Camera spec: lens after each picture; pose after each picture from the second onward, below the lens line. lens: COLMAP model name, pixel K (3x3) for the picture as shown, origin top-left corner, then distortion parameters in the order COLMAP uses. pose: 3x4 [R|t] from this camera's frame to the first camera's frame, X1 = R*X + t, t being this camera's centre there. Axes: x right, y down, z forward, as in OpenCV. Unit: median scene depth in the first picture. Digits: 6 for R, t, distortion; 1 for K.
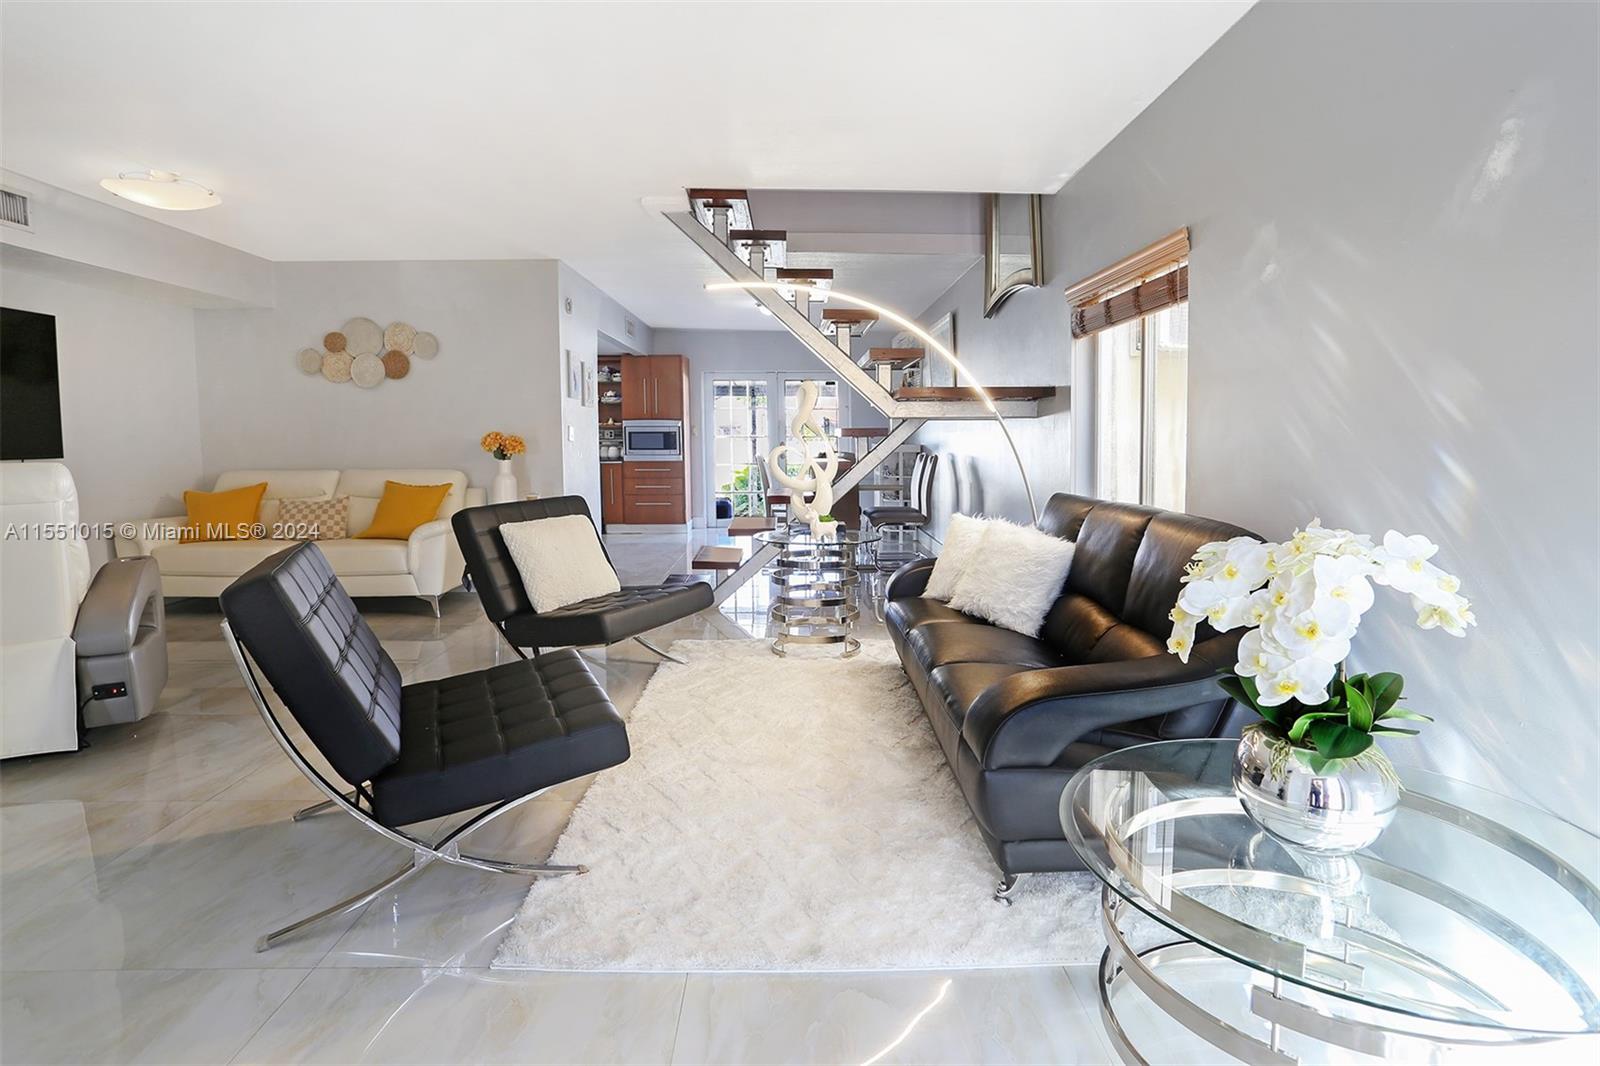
lens RADIAL K [[832.4, 0, 821.0], [0, 832.4, 502.1], [0, 0, 1]] dist [-0.065330, 0.025066]
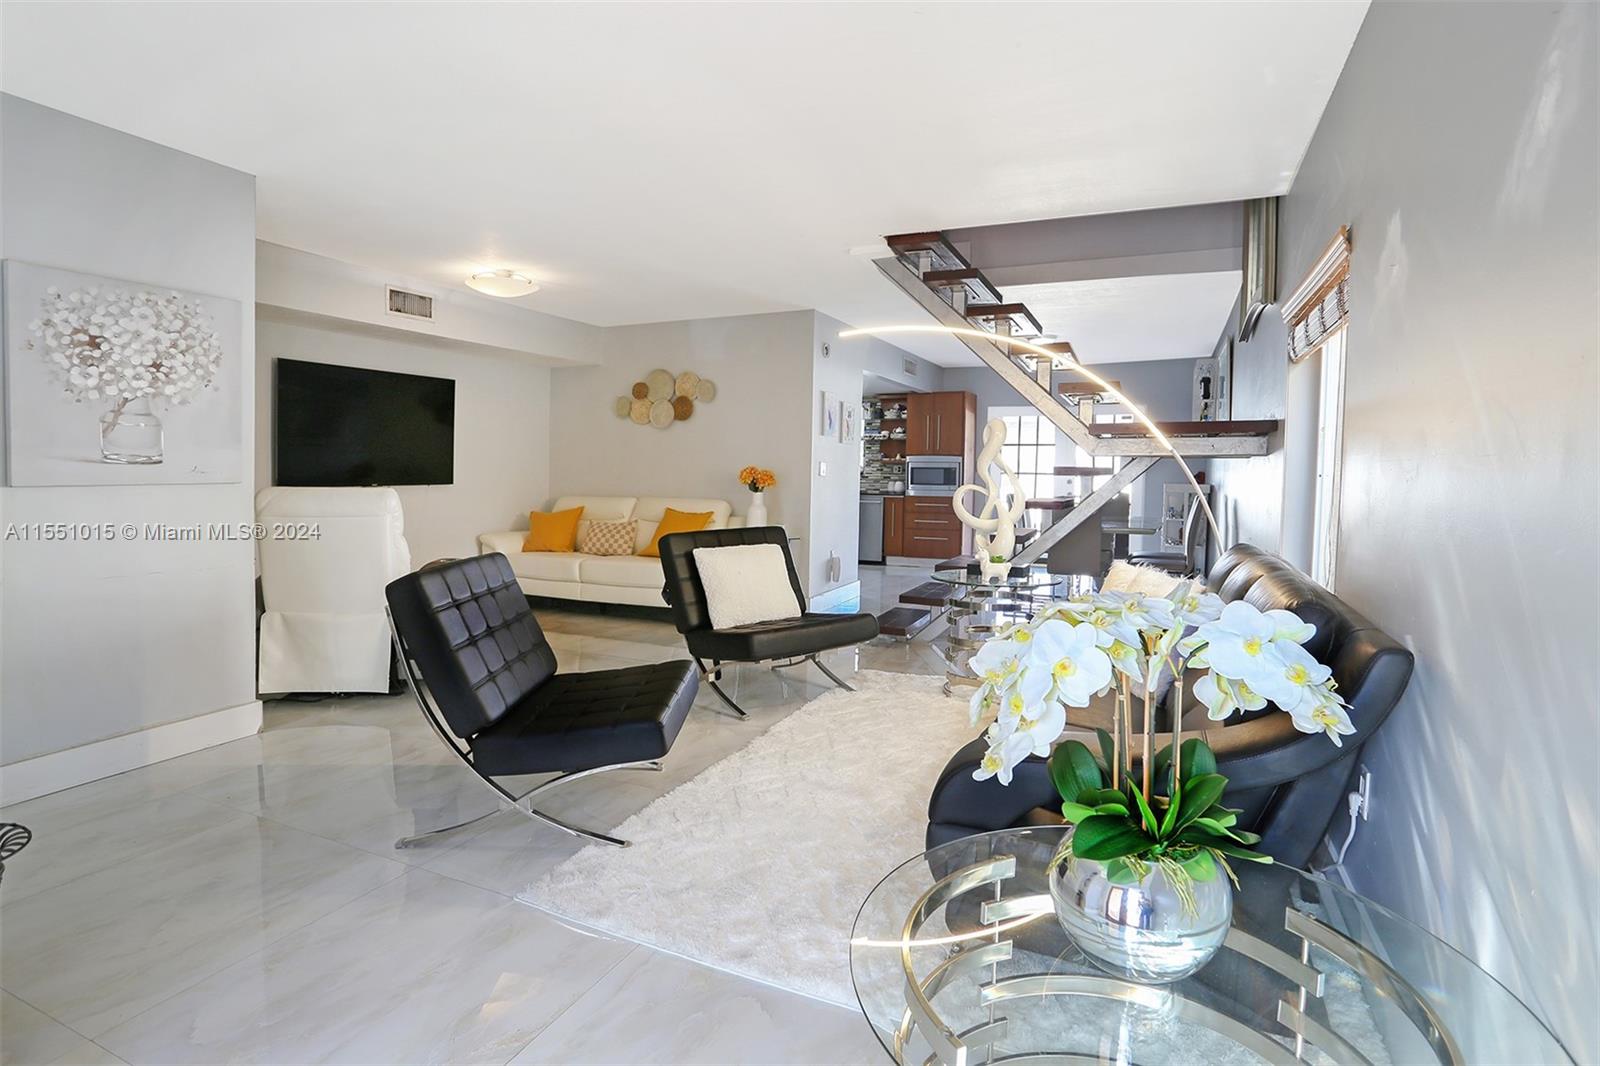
lens RADIAL K [[832.4, 0, 785.8], [0, 832.4, 522.4], [0, 0, 1]] dist [-0.065330, 0.025066]
pose [[0.890164, 0.035646, -0.454244, 0.204767], [-0.042894, 0.999064, -0.005659, -0.007098], [0.453617, 0.024522, 0.890860, 0.020286]]
